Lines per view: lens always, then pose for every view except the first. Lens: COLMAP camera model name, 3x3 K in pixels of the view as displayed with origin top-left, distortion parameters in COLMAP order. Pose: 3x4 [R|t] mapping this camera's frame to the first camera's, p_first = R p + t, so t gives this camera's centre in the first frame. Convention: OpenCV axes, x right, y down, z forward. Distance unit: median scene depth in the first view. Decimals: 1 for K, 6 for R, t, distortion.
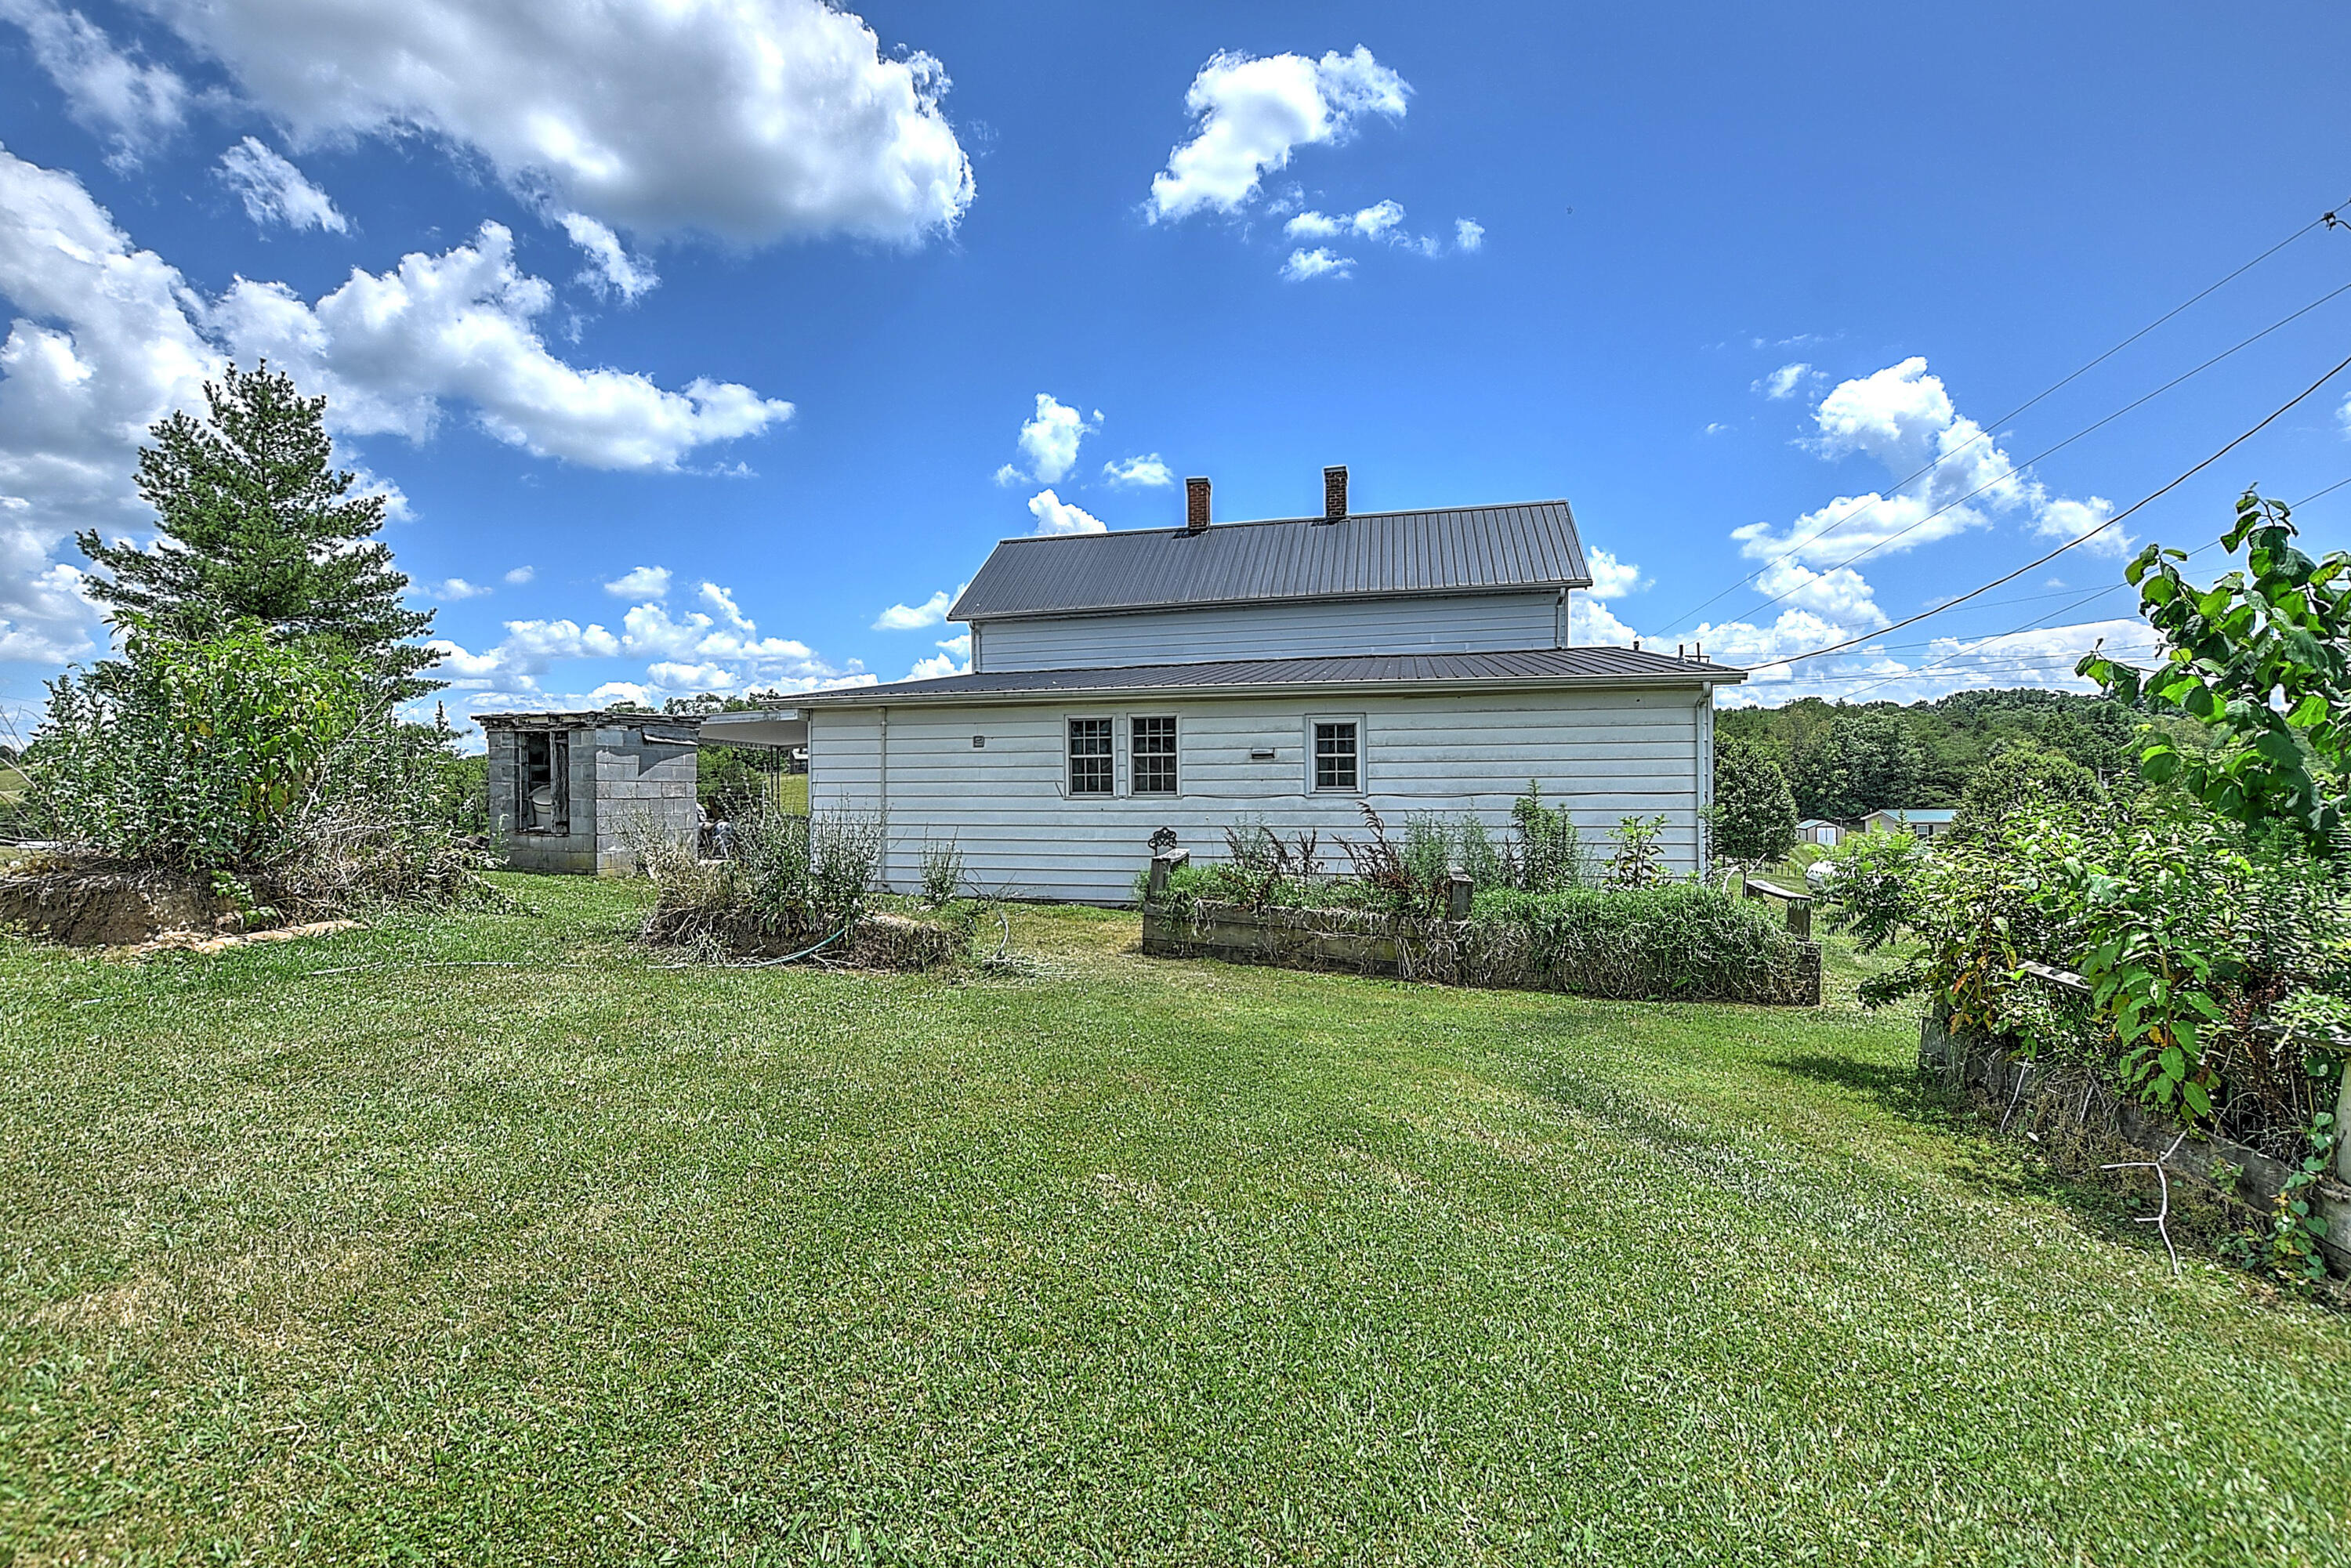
lens RADIAL K [[1026.6, 0, 1163.0], [0, 1026.6, 779.7], [0, 0, 1]] dist [-0.027890, 0.007809]
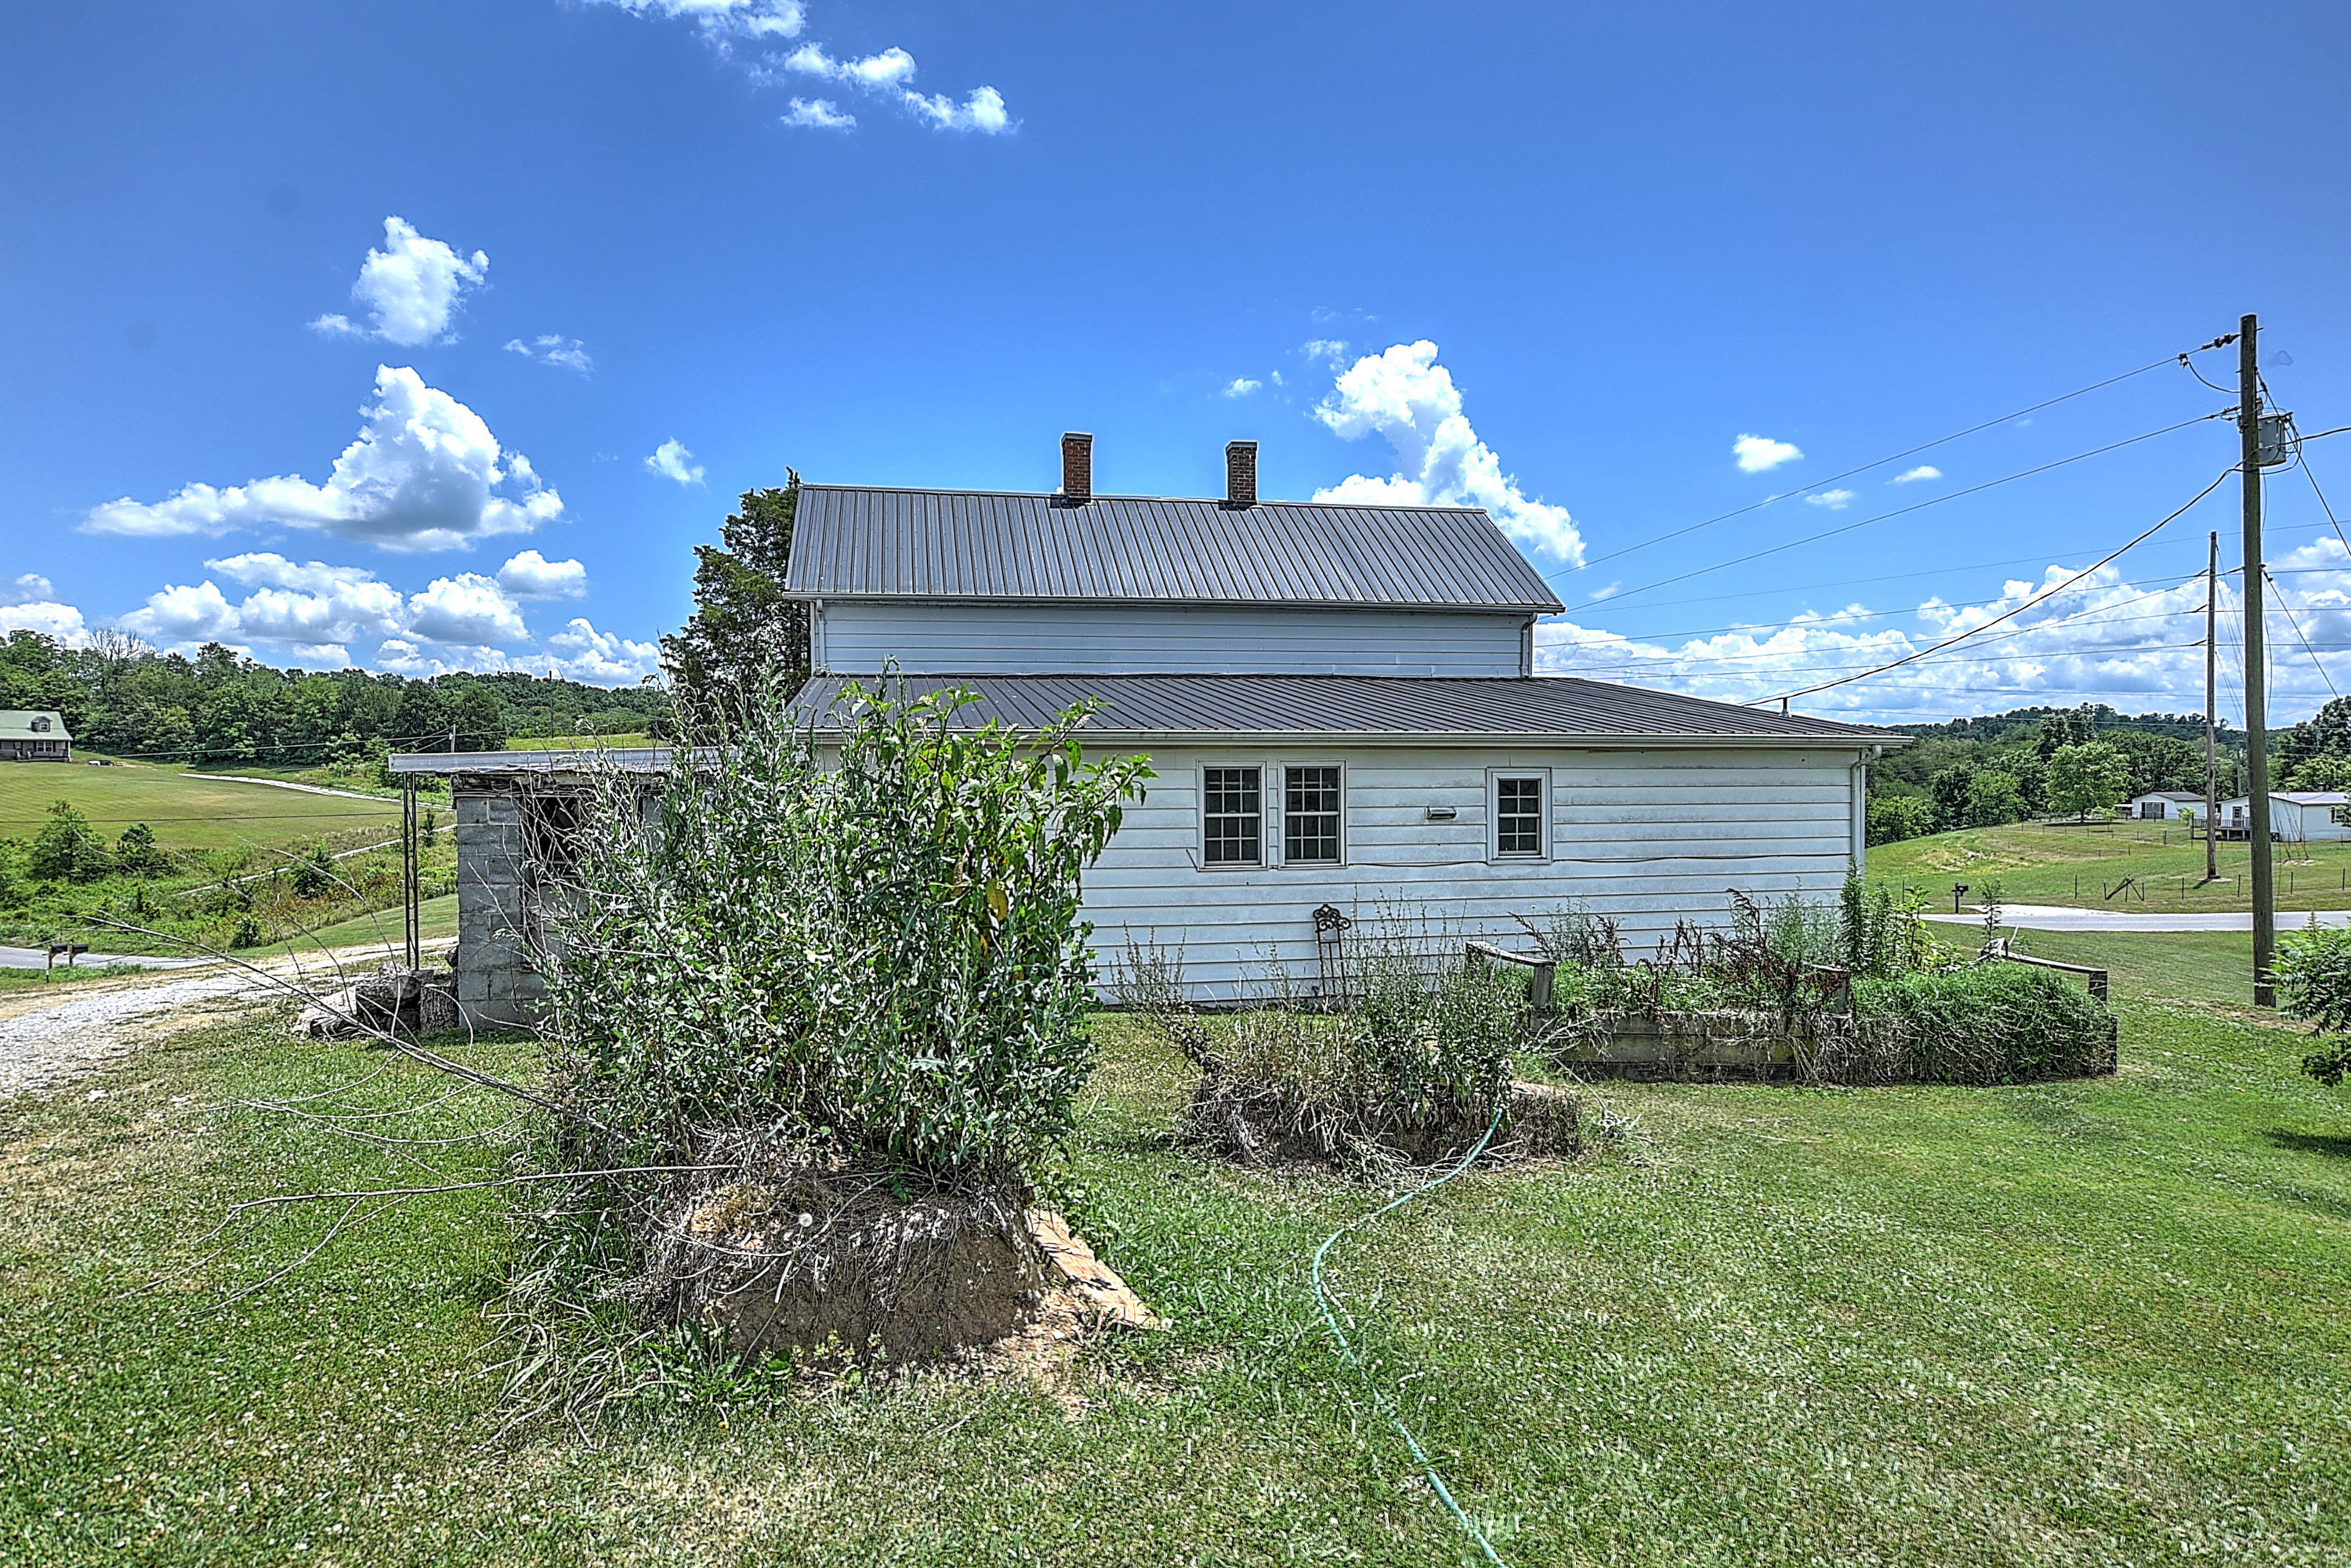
lens RADIAL K [[1255.0, 0, 1158.3], [0, 1255.0, 794.2], [0, 0, 1]] dist [-0.004182, -0.002142]
pose [[0.902269, -0.002335, 0.431167, -0.331871], [-0.005702, 0.999833, 0.017348, -0.034449], [-0.431135, -0.018111, 0.902105, 0.104187]]
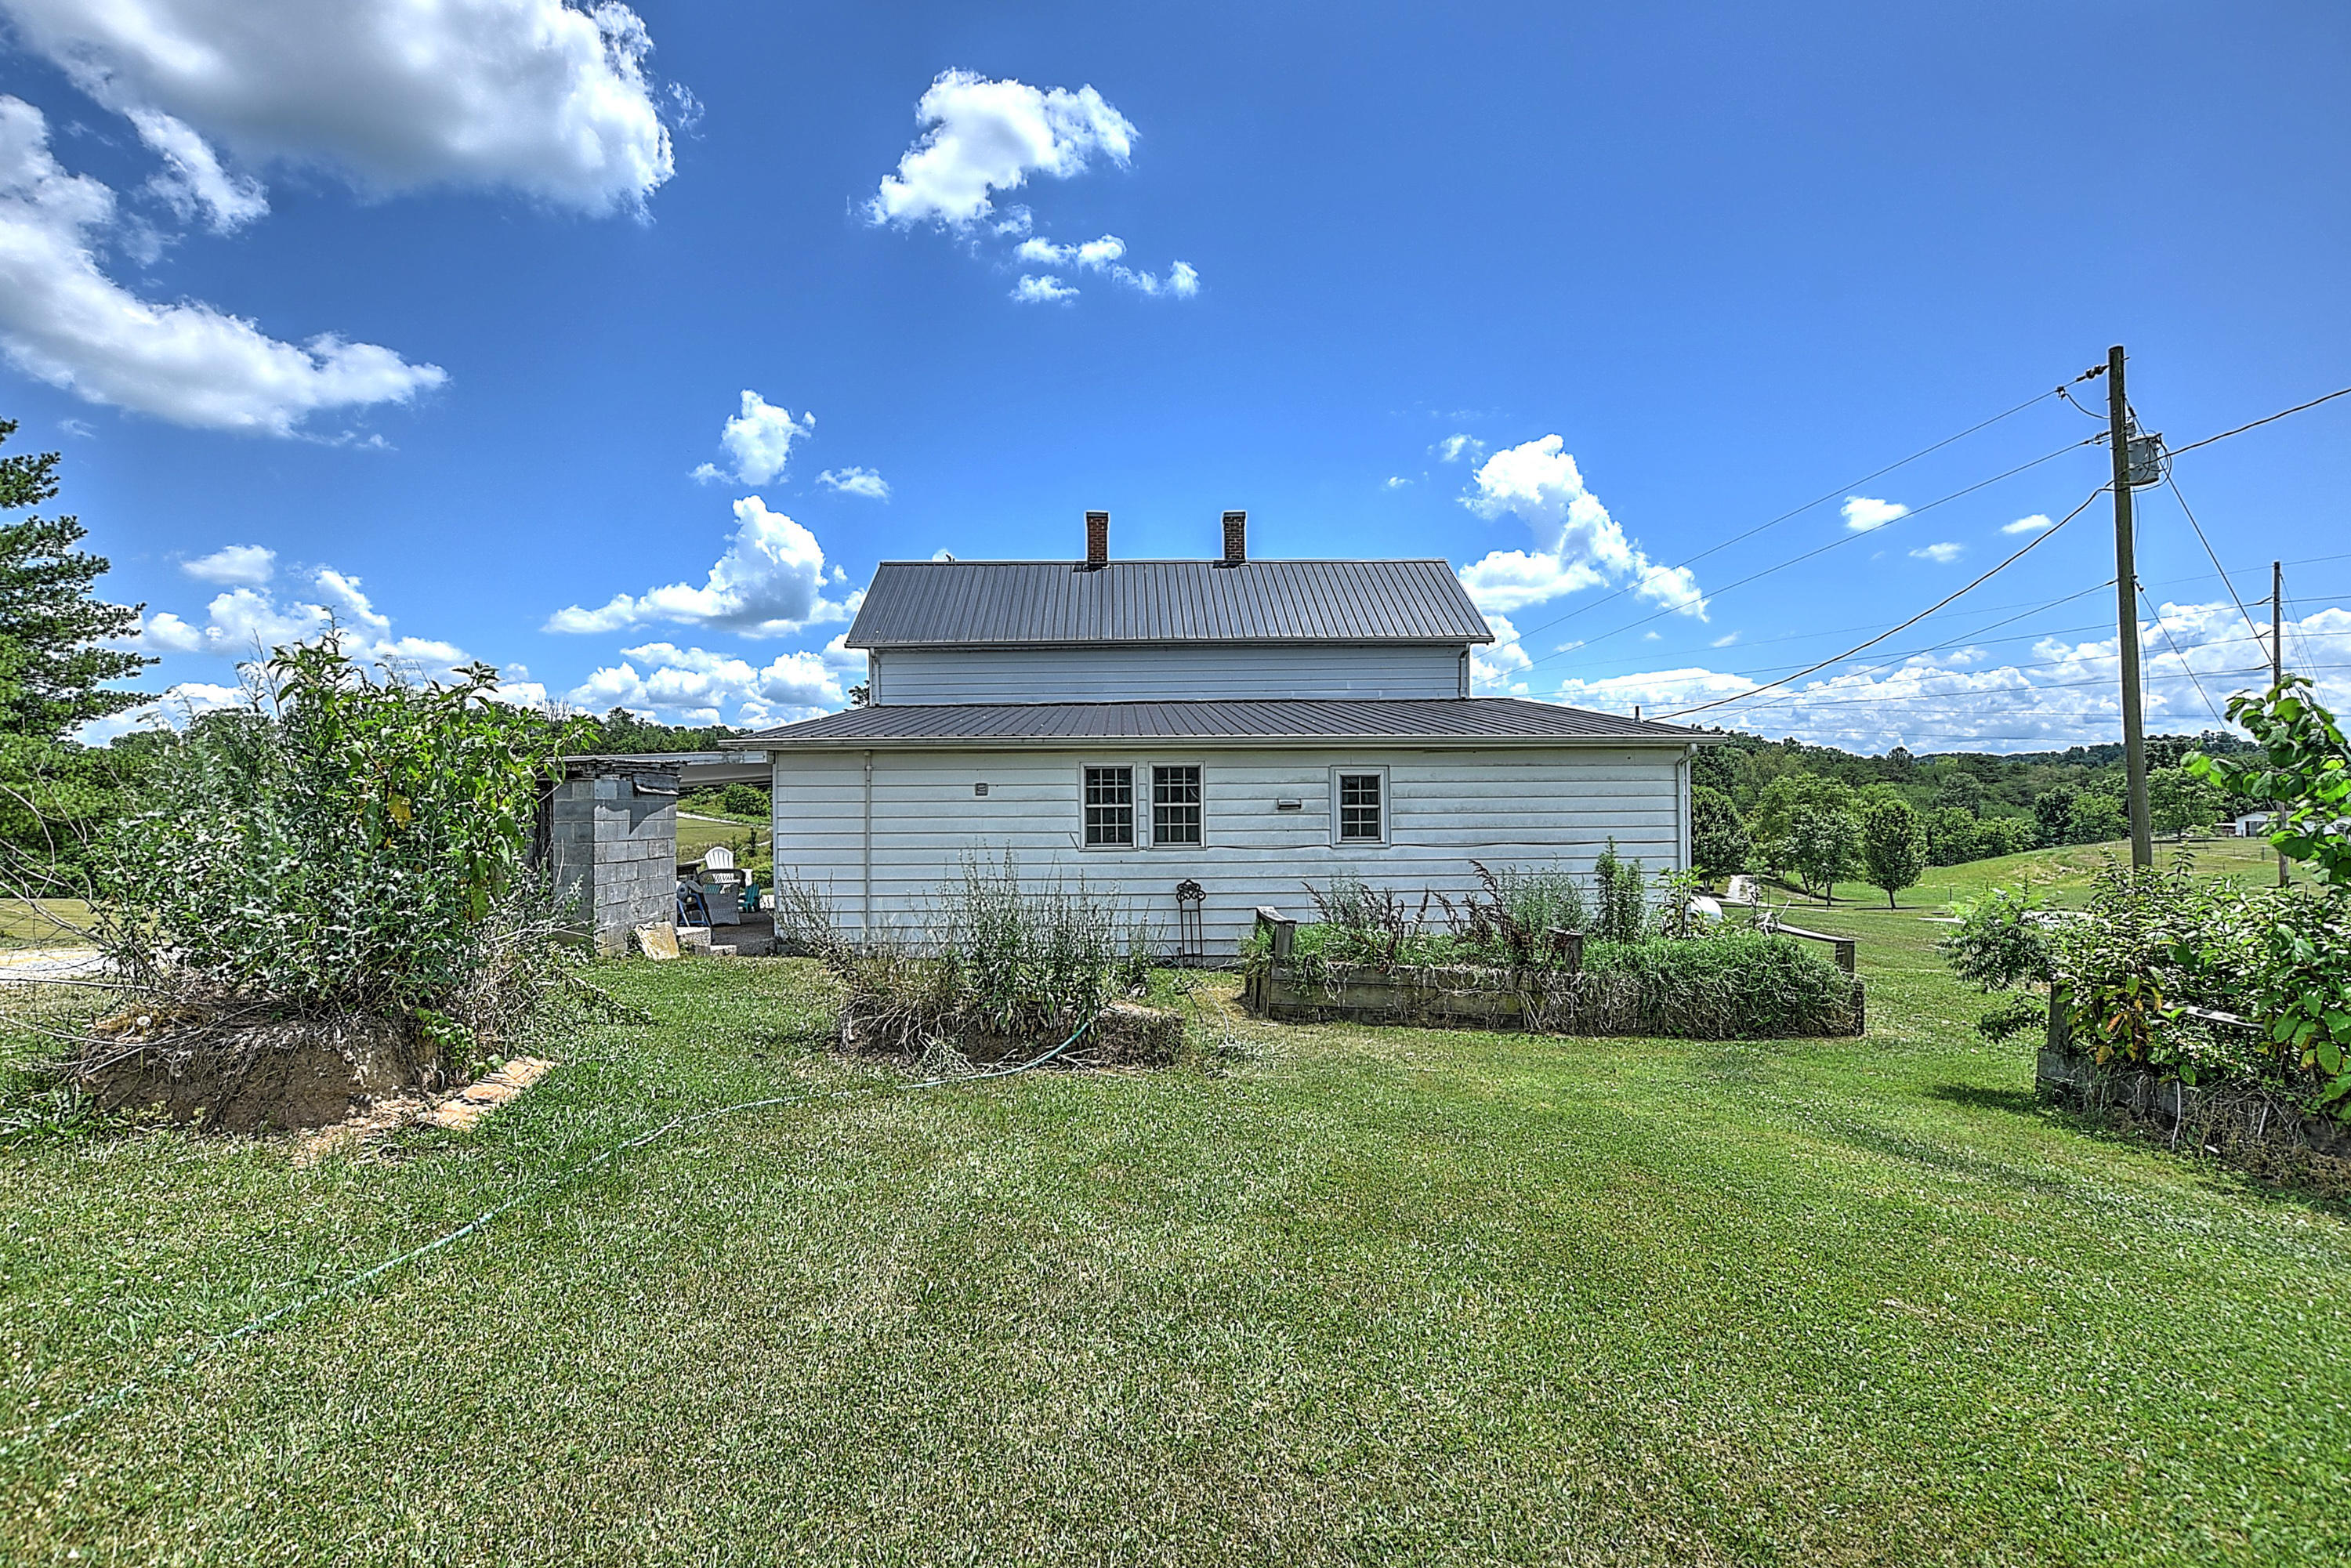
lens RADIAL K [[1026.6, 0, 1155.7], [0, 1026.6, 790.6], [0, 0, 1]] dist [-0.027890, 0.007809]
pose [[0.962955, 0.003278, 0.269644, -0.178757], [-0.000755, 0.999955, -0.009457, -0.017578], [-0.269663, 0.008903, 0.962914, 0.042093]]
